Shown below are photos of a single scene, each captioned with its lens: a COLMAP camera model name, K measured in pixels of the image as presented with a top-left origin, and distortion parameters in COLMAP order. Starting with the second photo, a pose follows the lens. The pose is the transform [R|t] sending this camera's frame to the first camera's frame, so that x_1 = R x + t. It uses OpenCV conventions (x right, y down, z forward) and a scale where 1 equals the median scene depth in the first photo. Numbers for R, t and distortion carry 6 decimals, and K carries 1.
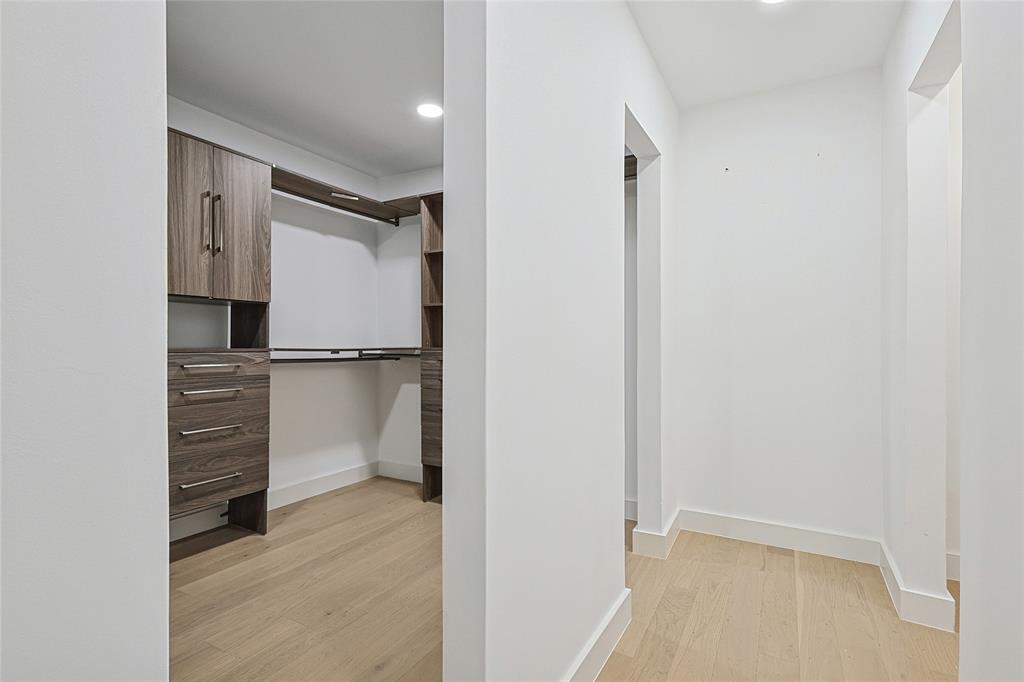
lens RADIAL K [[480.8, 0, 515.3], [0, 480.8, 339.3], [0, 0, 1]] dist [-0.000900, 0.000187]
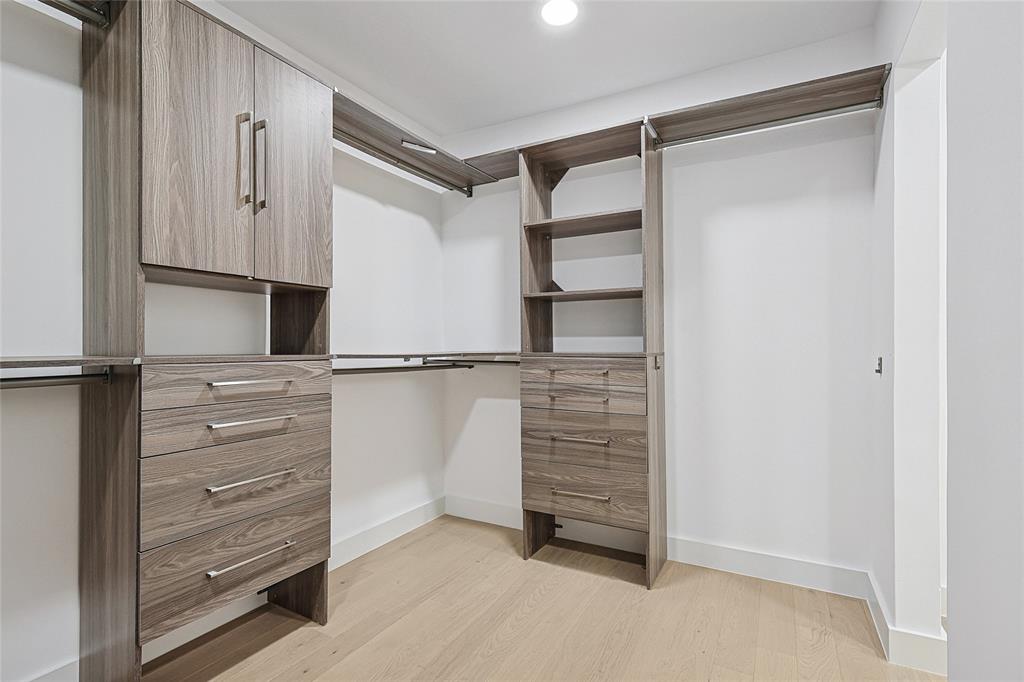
lens RADIAL K [[478.3, 0, 515.9], [0, 478.3, 342.9], [0, 0, 1]] dist [0.000453, 0.000129]
pose [[0.999992, -0.003516, 0.002001, -0.247707], [0.003515, 0.999994, 0.000191, 0.002688], [-0.002002, -0.000184, 0.999998, 0.314463]]
